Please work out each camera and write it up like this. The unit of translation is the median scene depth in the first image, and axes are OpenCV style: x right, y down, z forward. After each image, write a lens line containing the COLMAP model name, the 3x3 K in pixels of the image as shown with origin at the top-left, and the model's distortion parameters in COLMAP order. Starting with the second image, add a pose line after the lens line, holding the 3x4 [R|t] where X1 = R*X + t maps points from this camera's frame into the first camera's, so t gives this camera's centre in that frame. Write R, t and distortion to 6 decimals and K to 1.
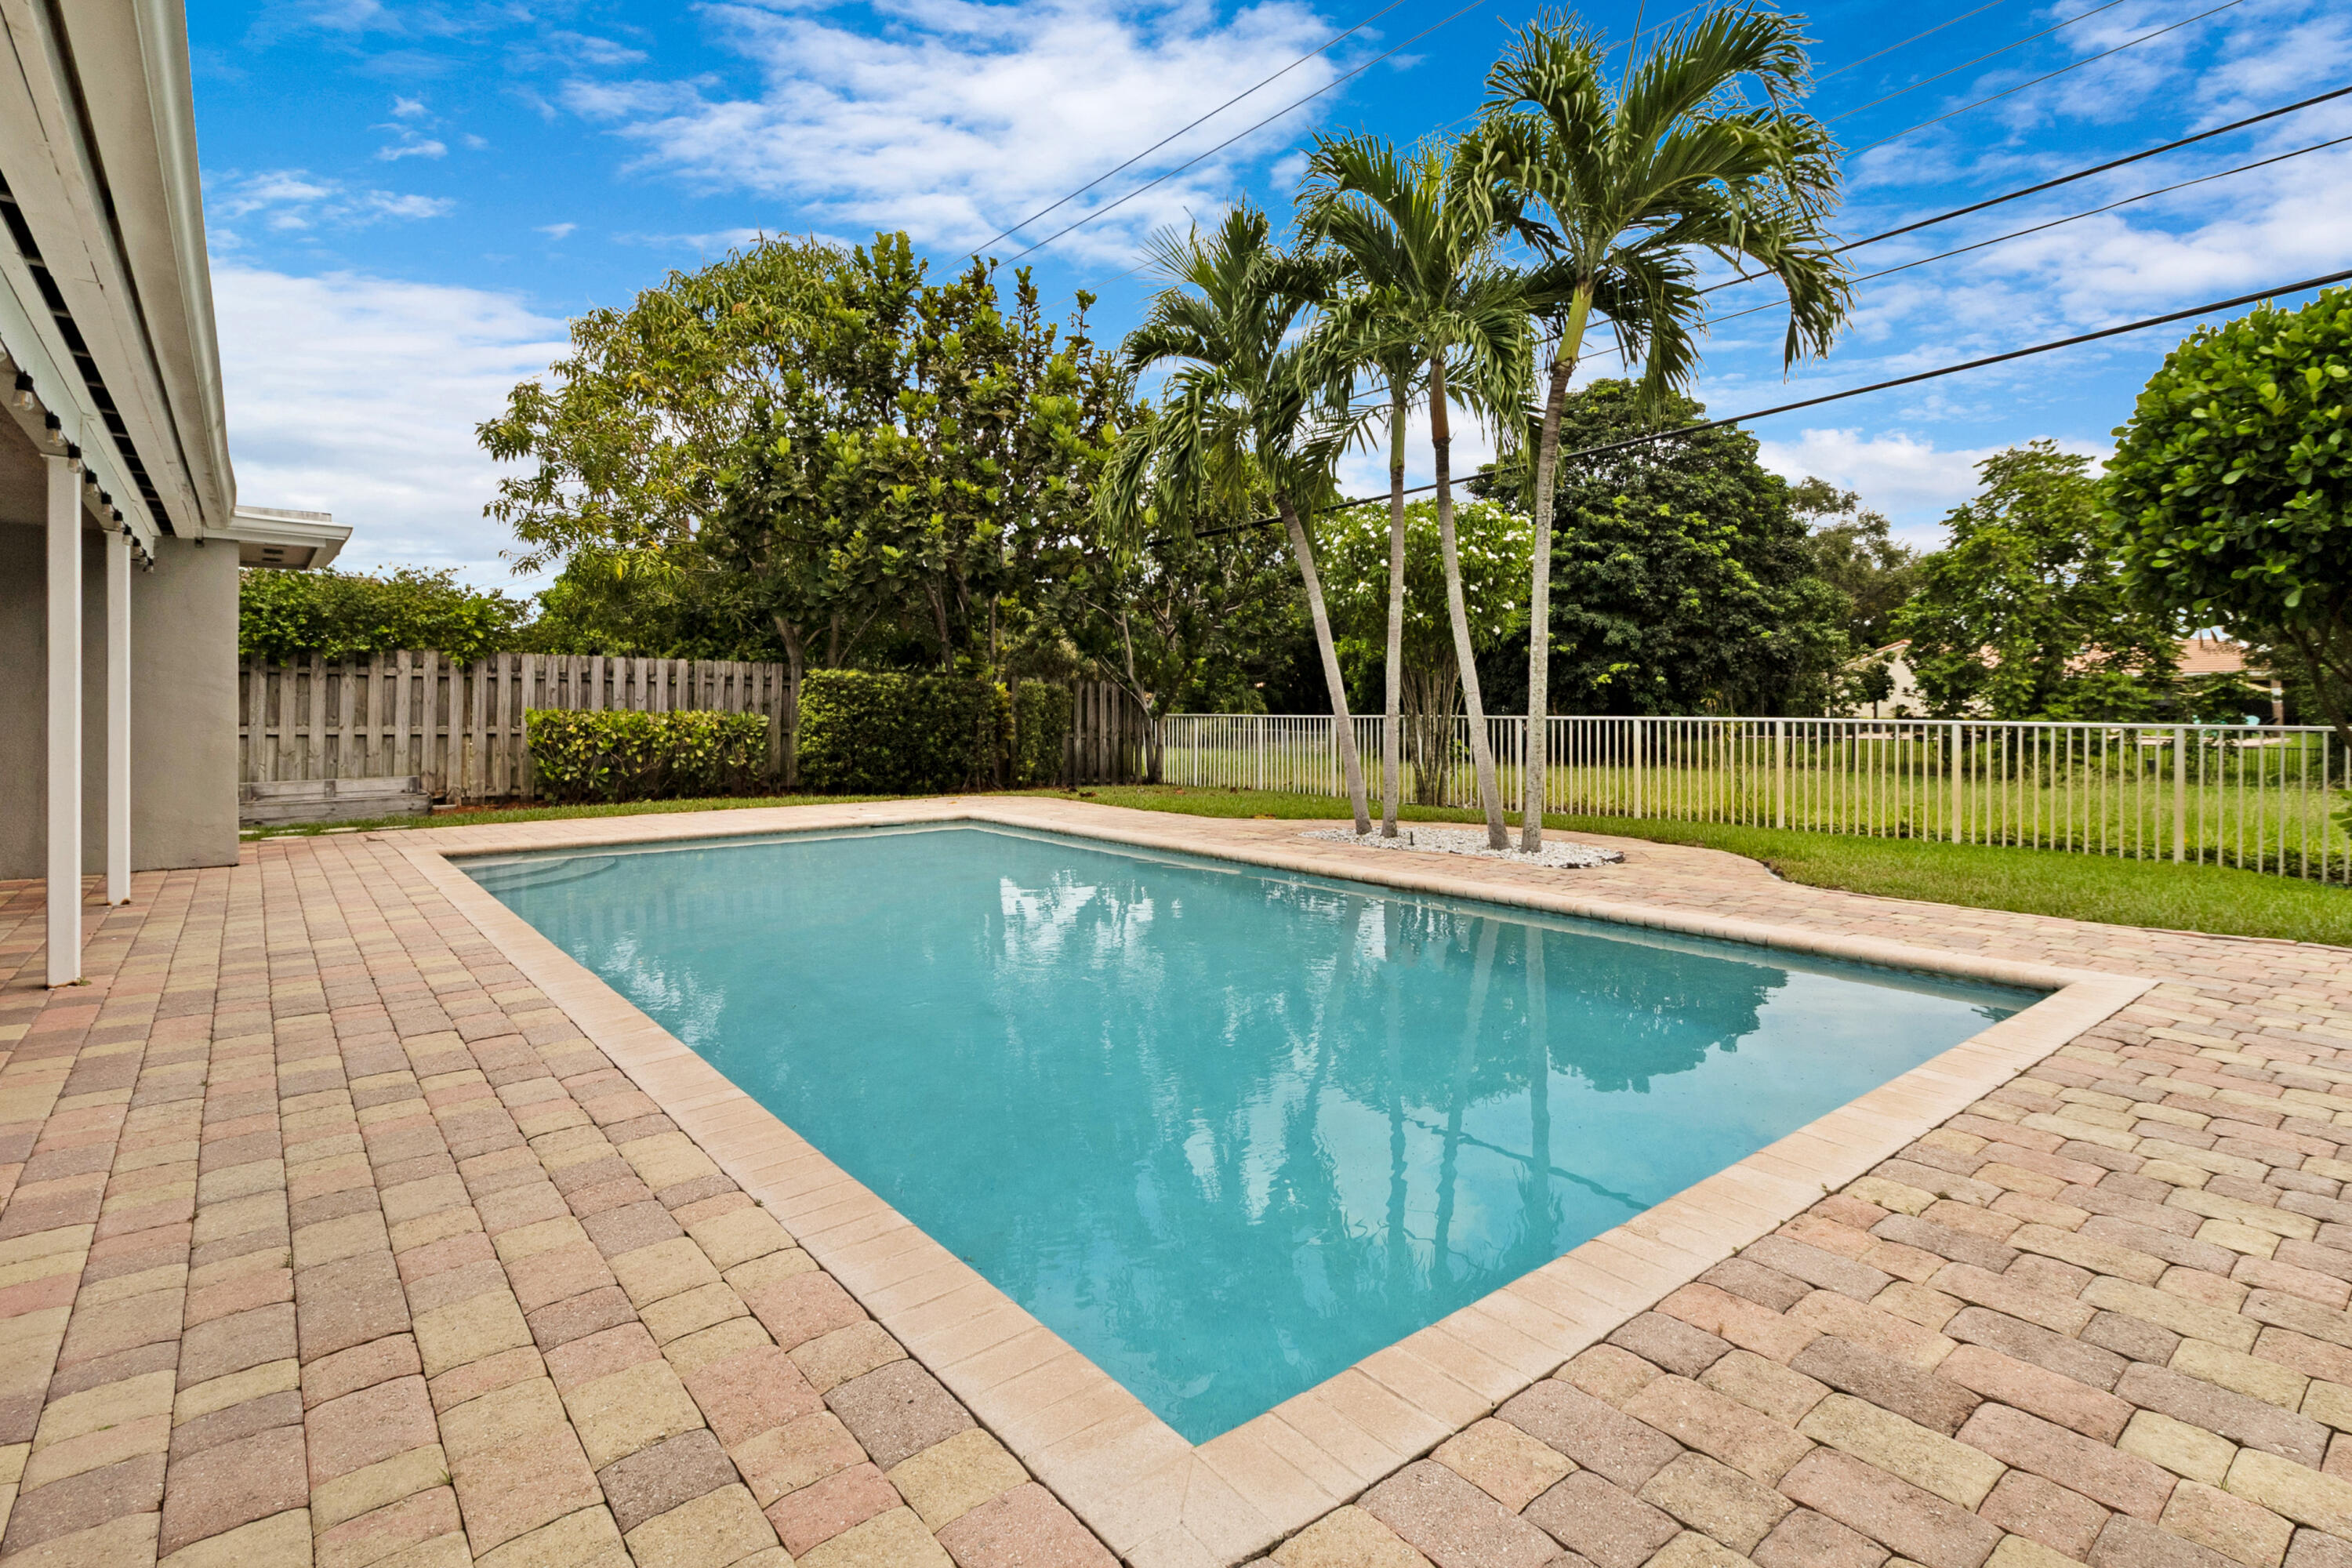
lens RADIAL K [[1141.9, 0, 1210.4], [0, 1141.9, 706.6], [0, 0, 1]] dist [0.013520, -0.001058]
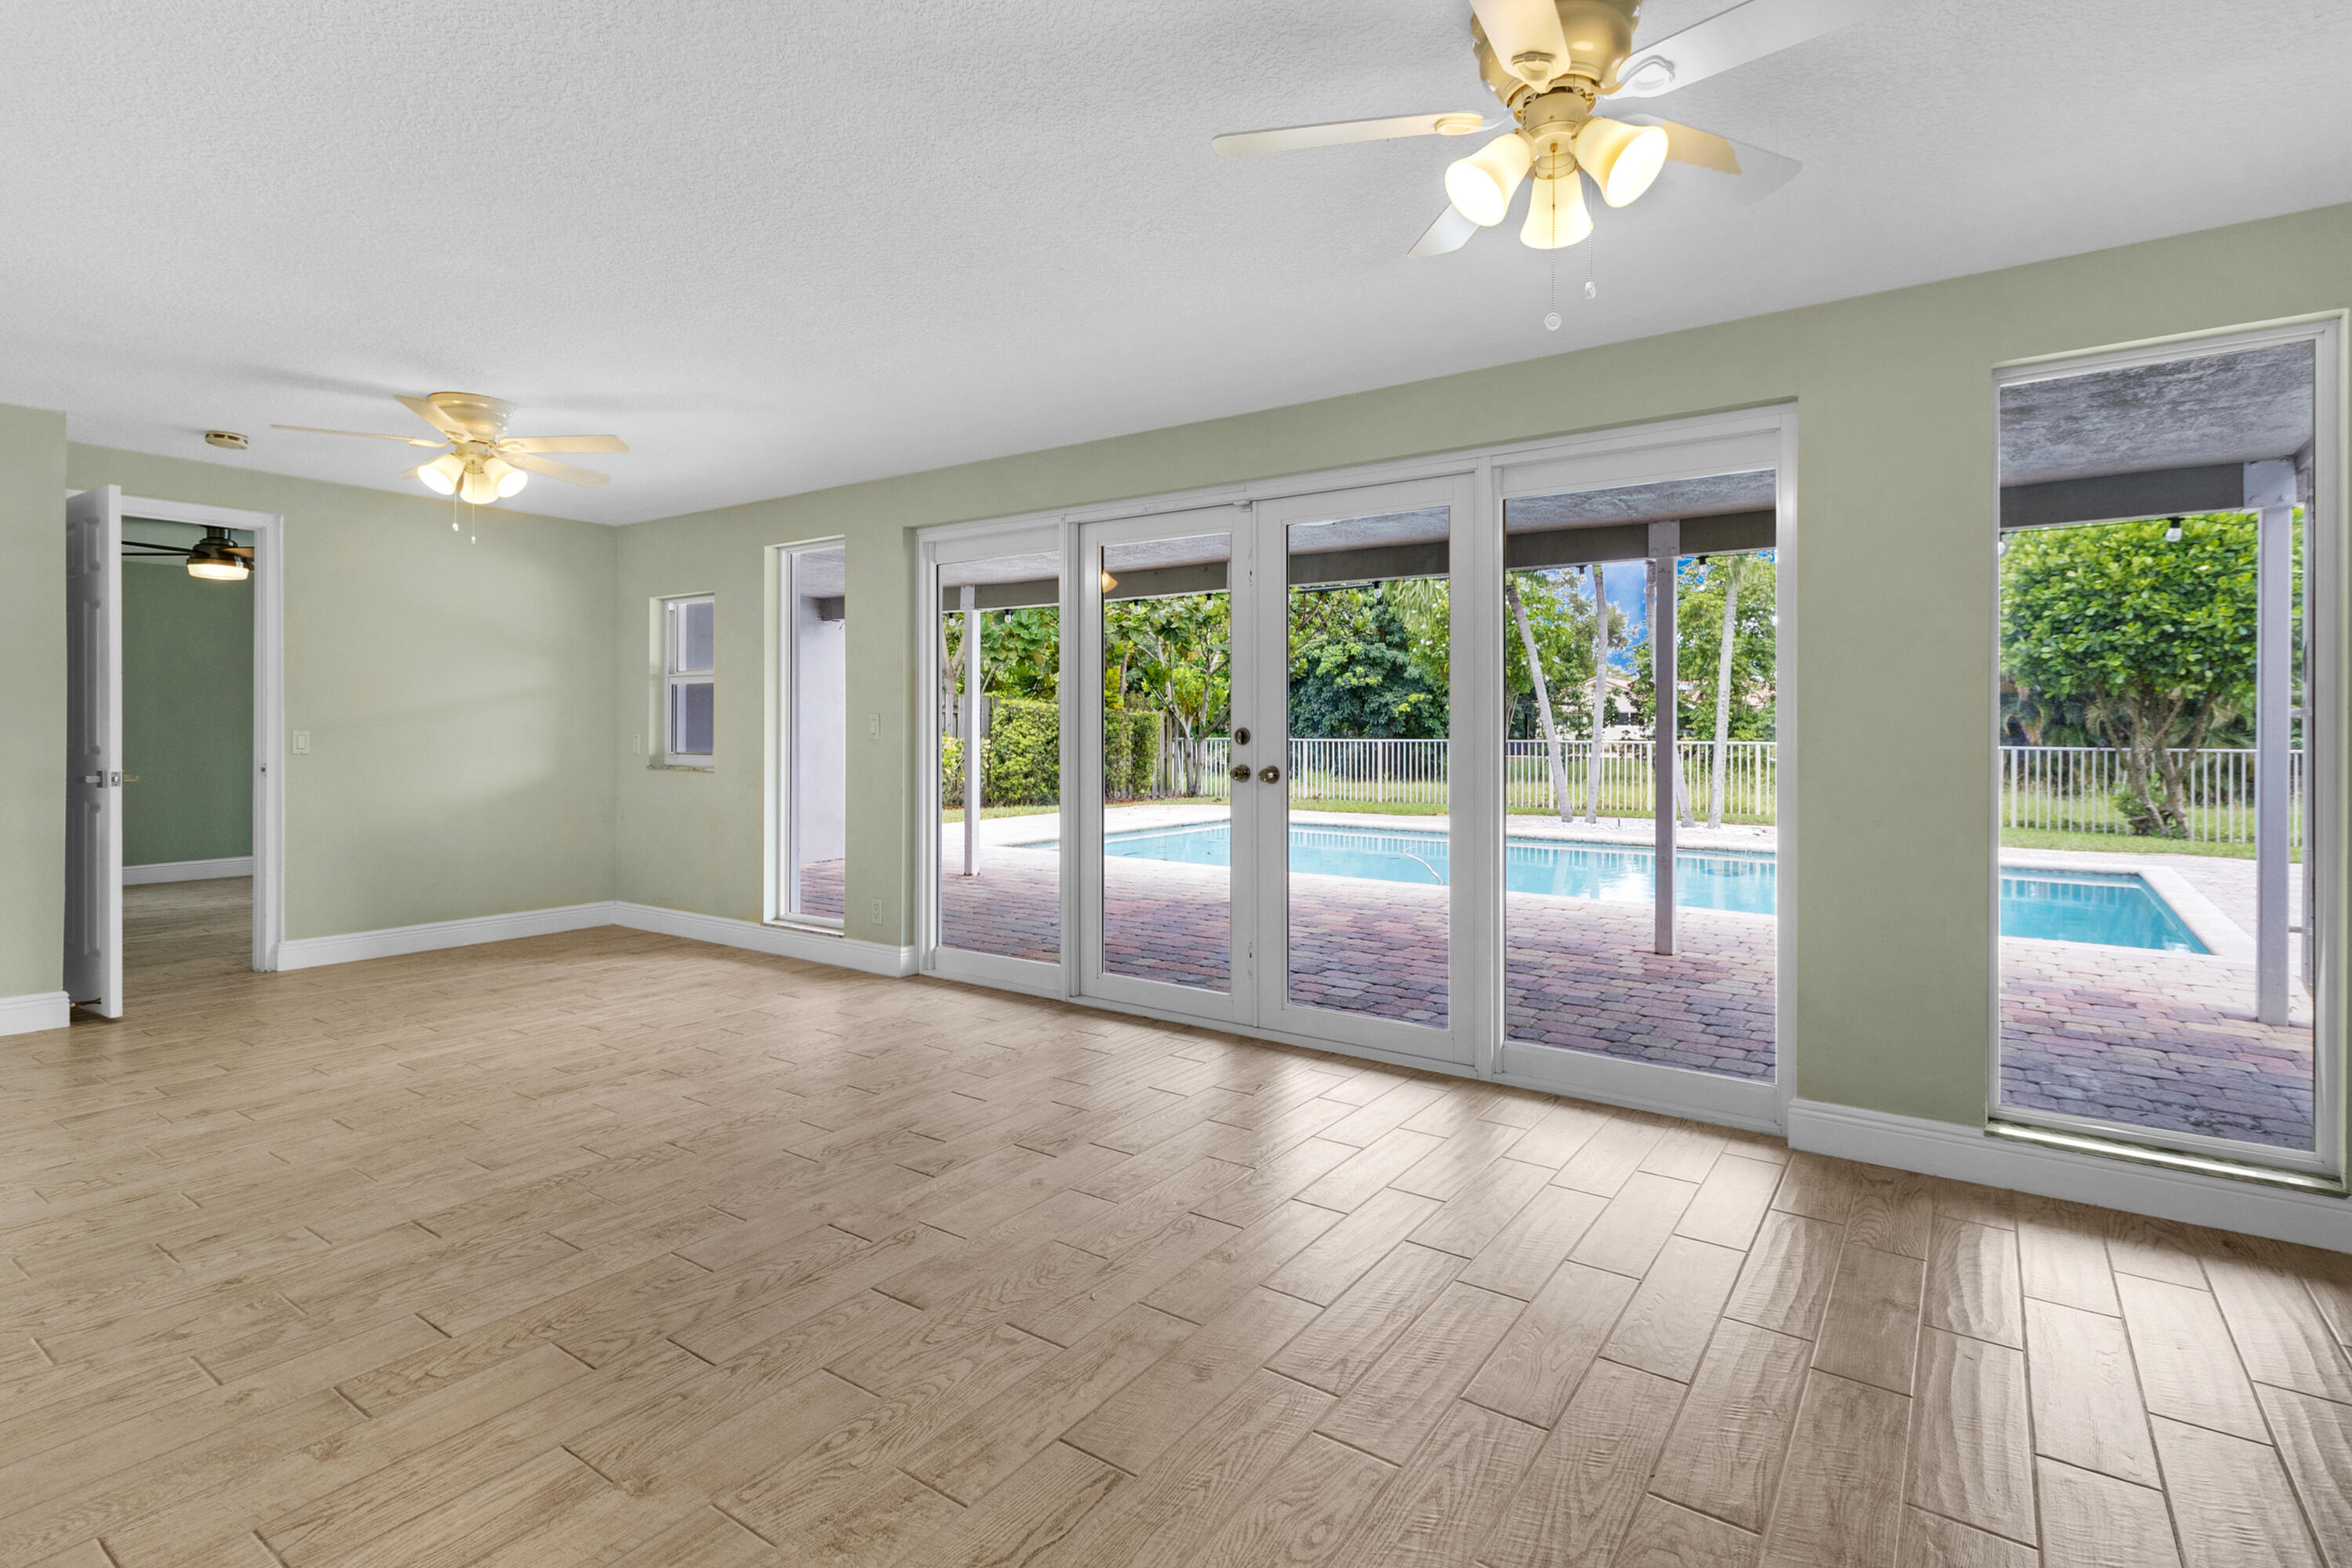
lens RADIAL K [[1145.8, 0, 1175.7], [0, 1145.8, 748.4], [0, 0, 1]] dist [0.005072, -0.000164]
pose [[0.964630, -0.001965, 0.263600, -0.528803], [-0.002640, 0.999850, 0.017115, -0.003884], [-0.263594, -0.017206, 0.964480, -0.204125]]
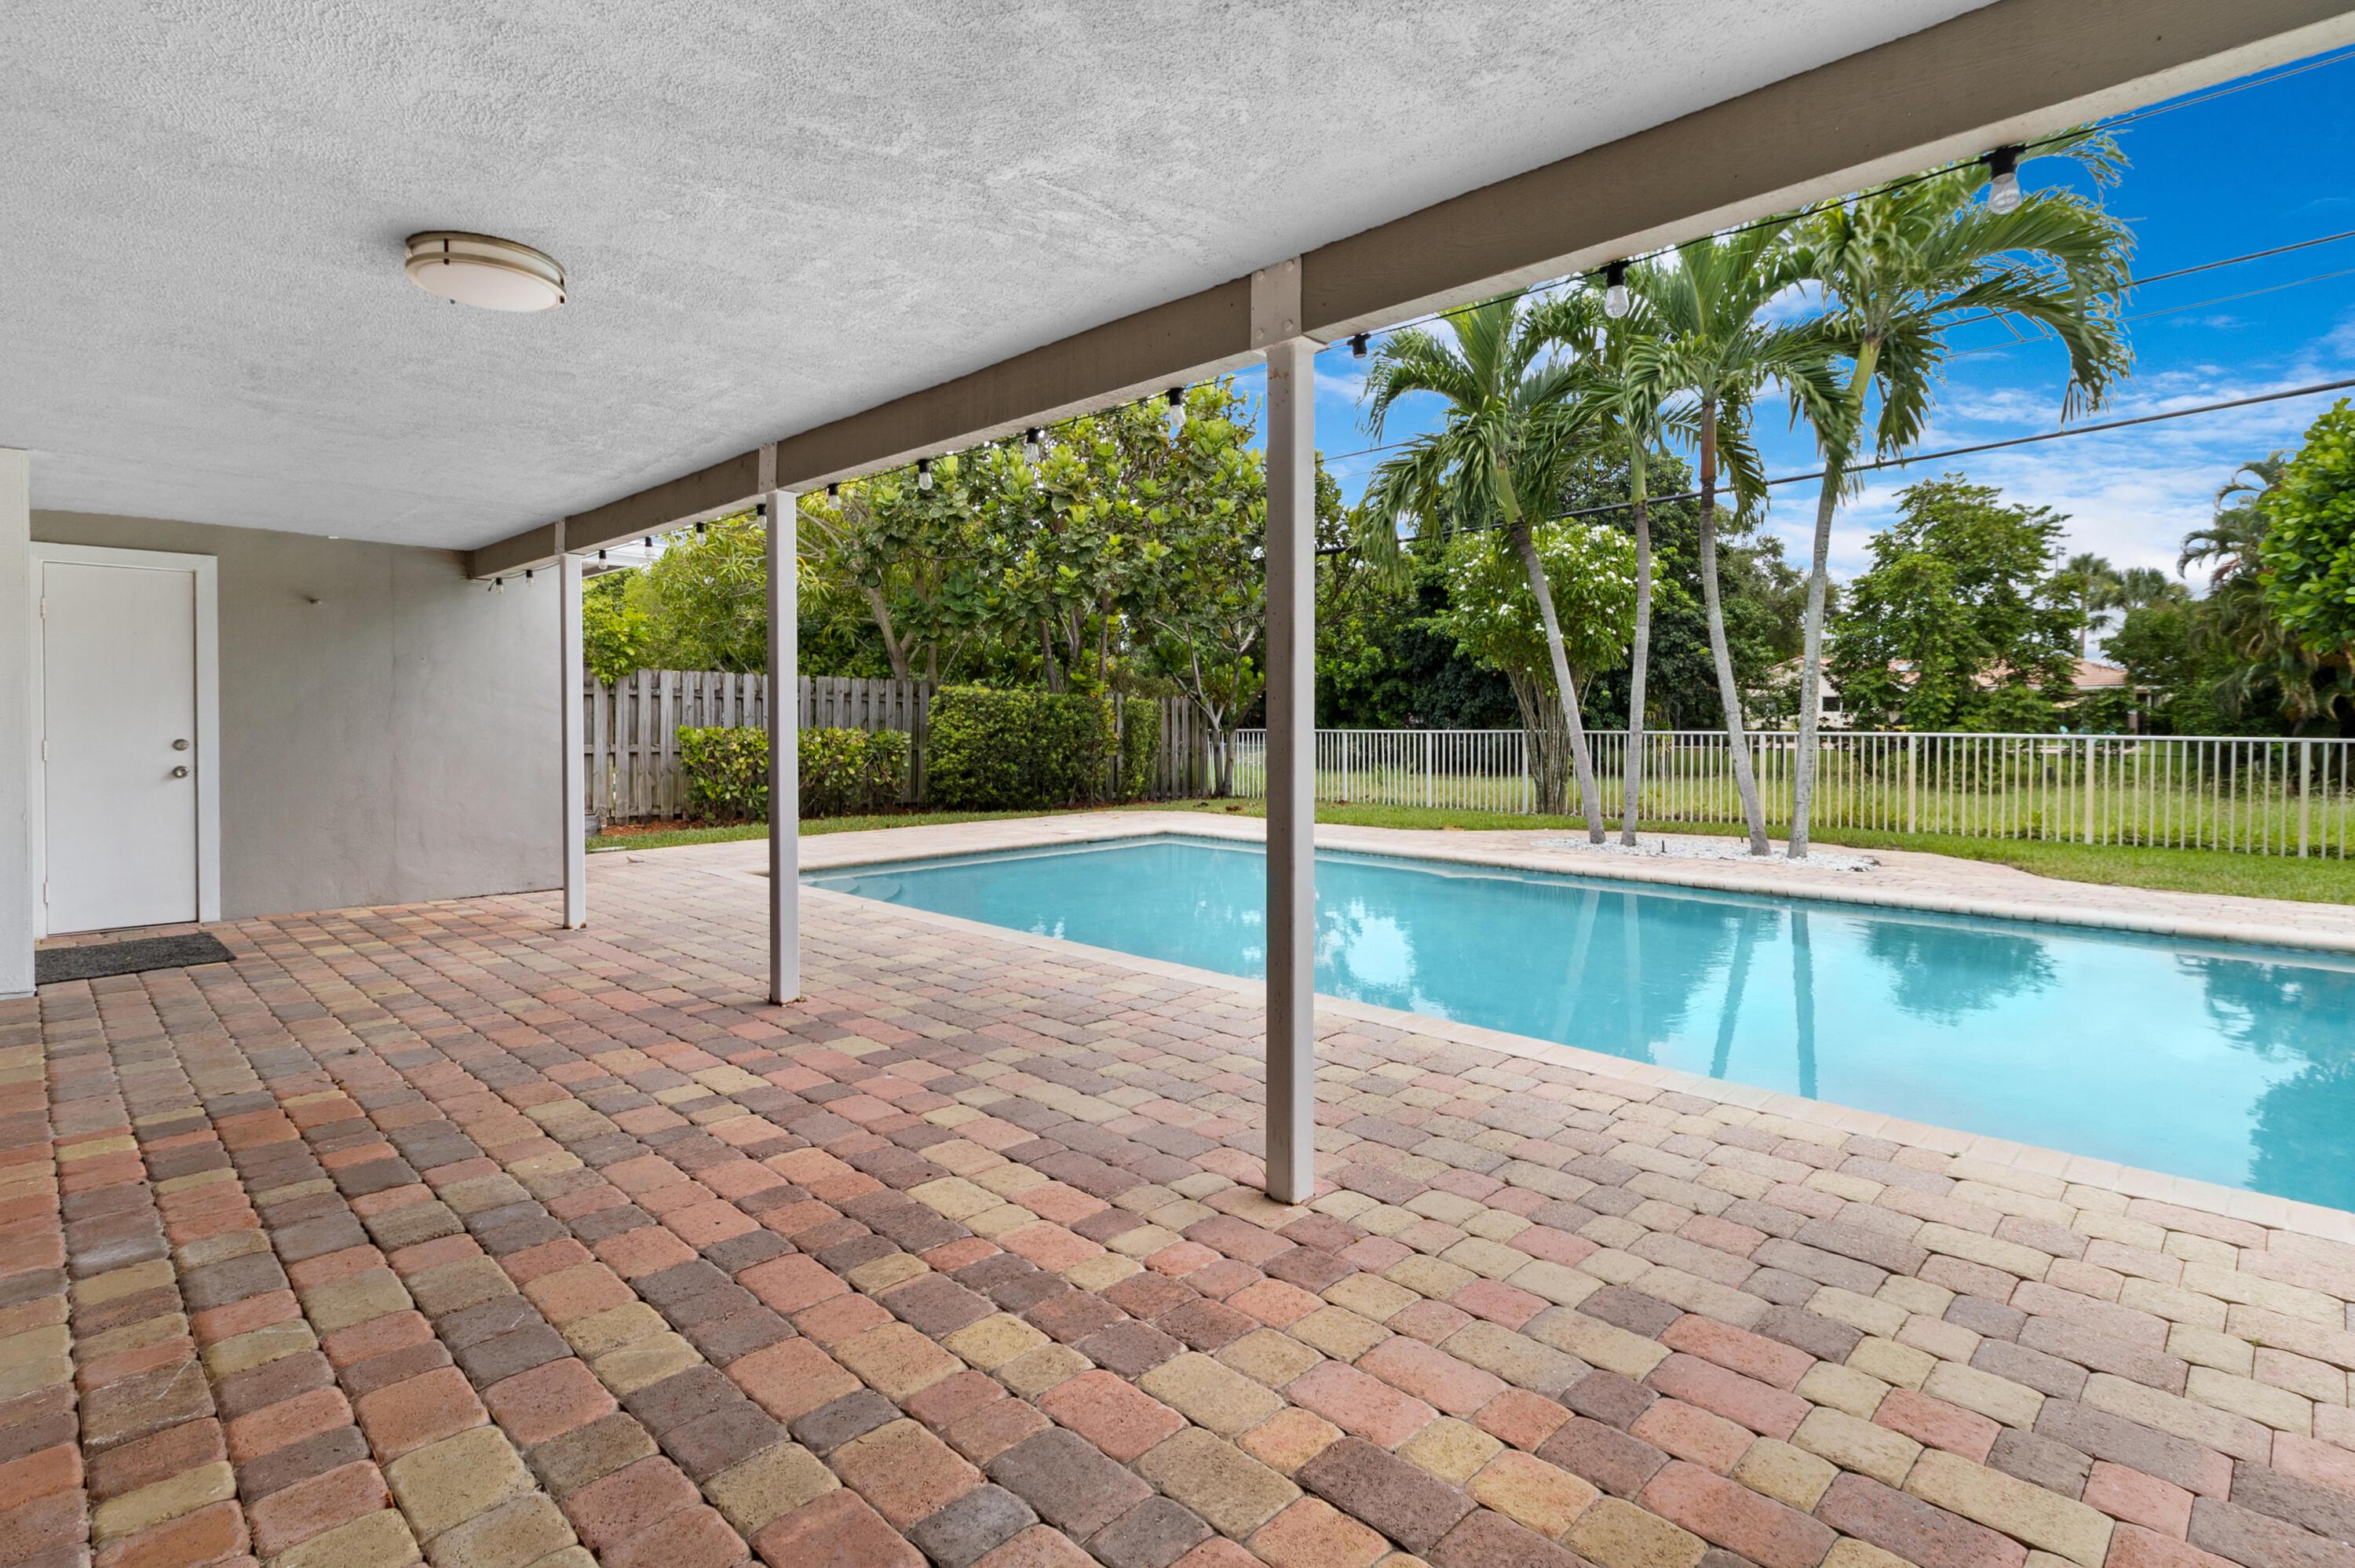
lens RADIAL K [[1143.2, 0, 1190.2], [0, 1143.2, 742.9], [0, 0, 1]] dist [0.013520, -0.001058]
pose [[0.994824, -0.004035, 0.101530, -0.252654], [0.001823, 0.999759, 0.021871, -0.004843], [-0.101594, -0.021572, 0.994592, -0.020611]]
